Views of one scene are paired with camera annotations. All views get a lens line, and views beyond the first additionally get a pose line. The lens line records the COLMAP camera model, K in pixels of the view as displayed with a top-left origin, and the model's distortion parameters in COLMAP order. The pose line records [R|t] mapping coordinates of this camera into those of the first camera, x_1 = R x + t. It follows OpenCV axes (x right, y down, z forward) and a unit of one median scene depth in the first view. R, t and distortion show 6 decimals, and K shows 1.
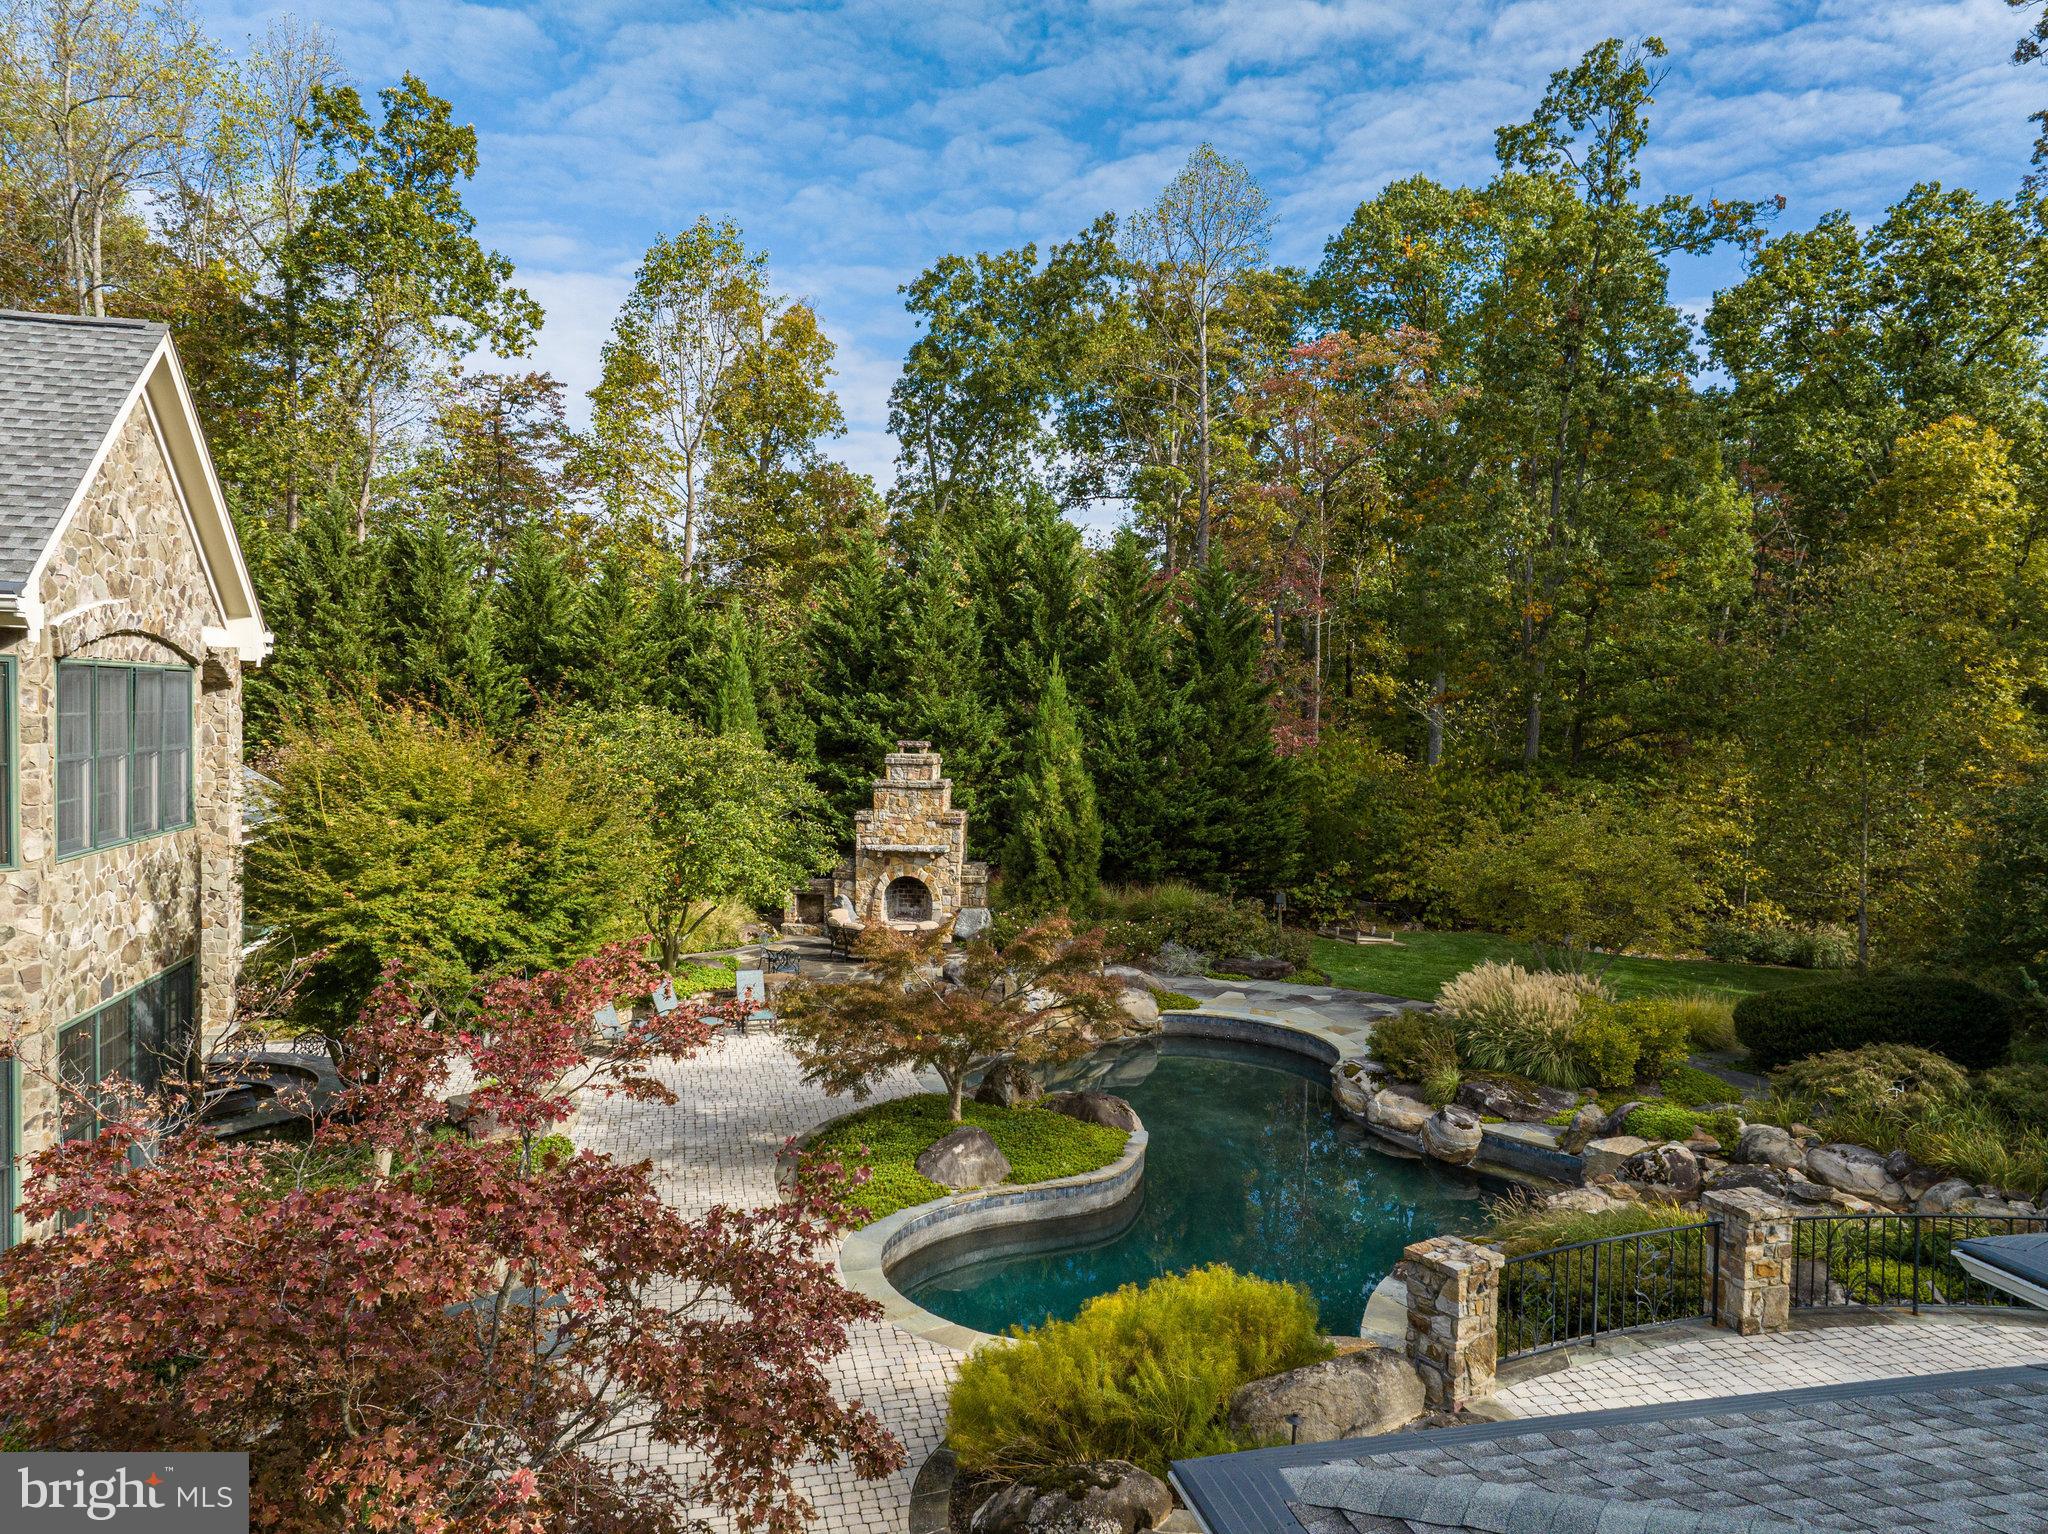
lens RADIAL K [[1433.8, 0, 1028.7], [0, 1433.8, 766.3], [0, 0, 1]] dist [0.007533, -0.002959]
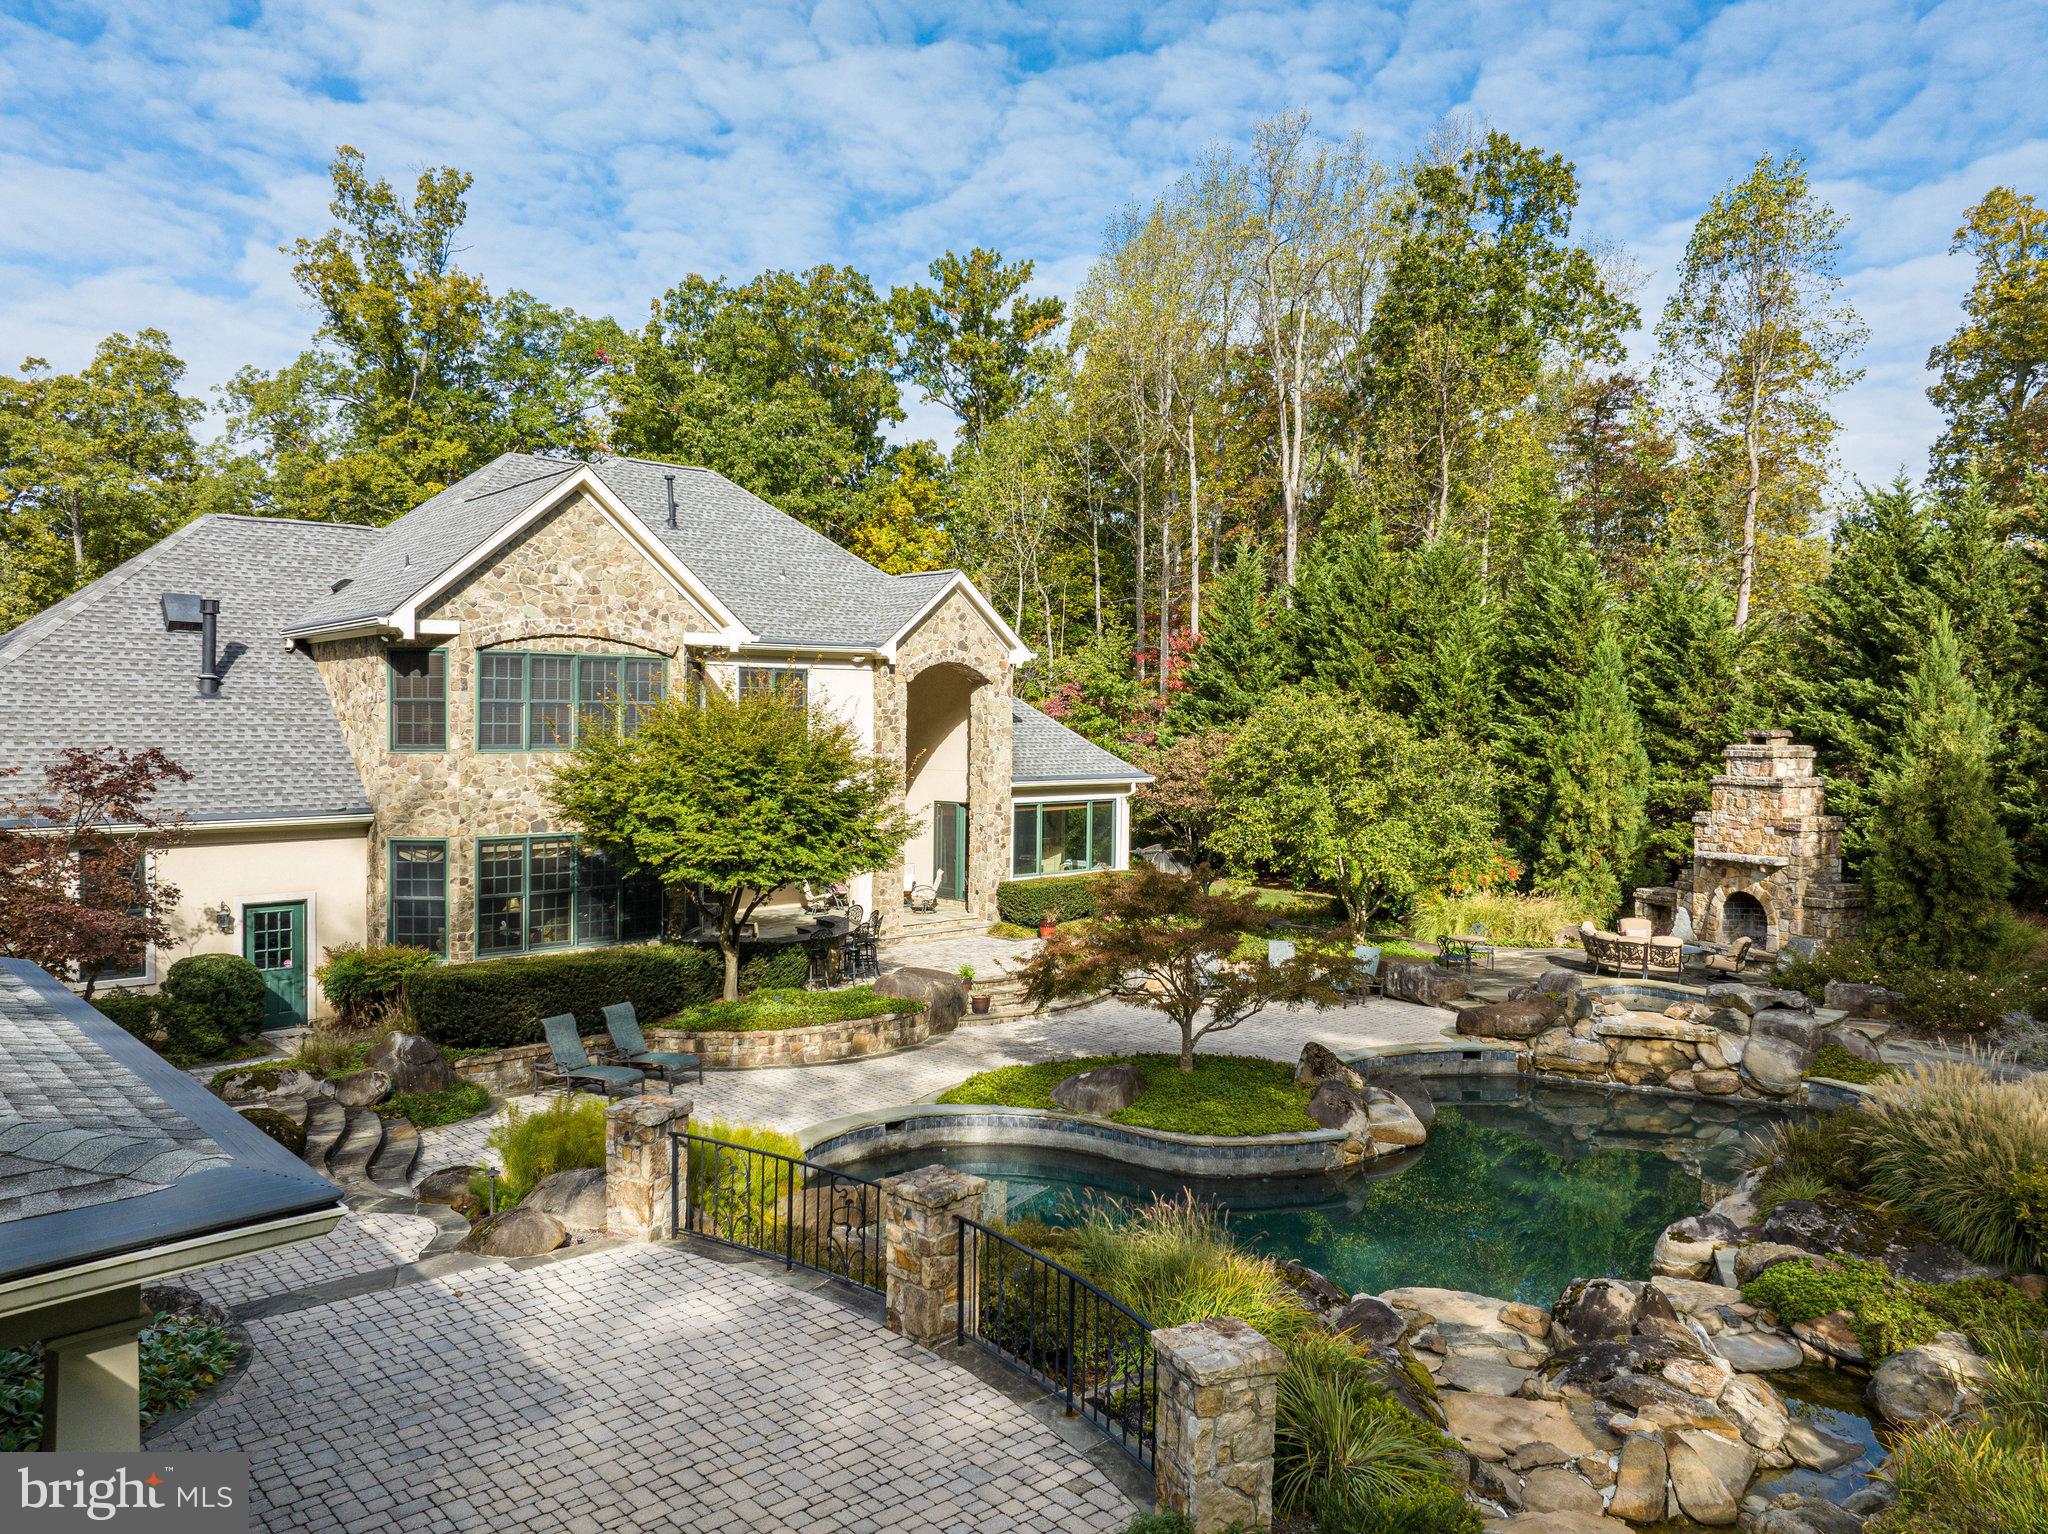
lens RADIAL K [[1433.8, 0, 1027.9], [0, 1433.8, 765.7], [0, 0, 1]] dist [0.007533, -0.002959]
pose [[0.475209, 0.009903, -0.879817, 0.451862], [-0.034080, 0.999393, -0.007159, 0.023569], [0.879213, 0.033386, 0.475258, 0.236094]]
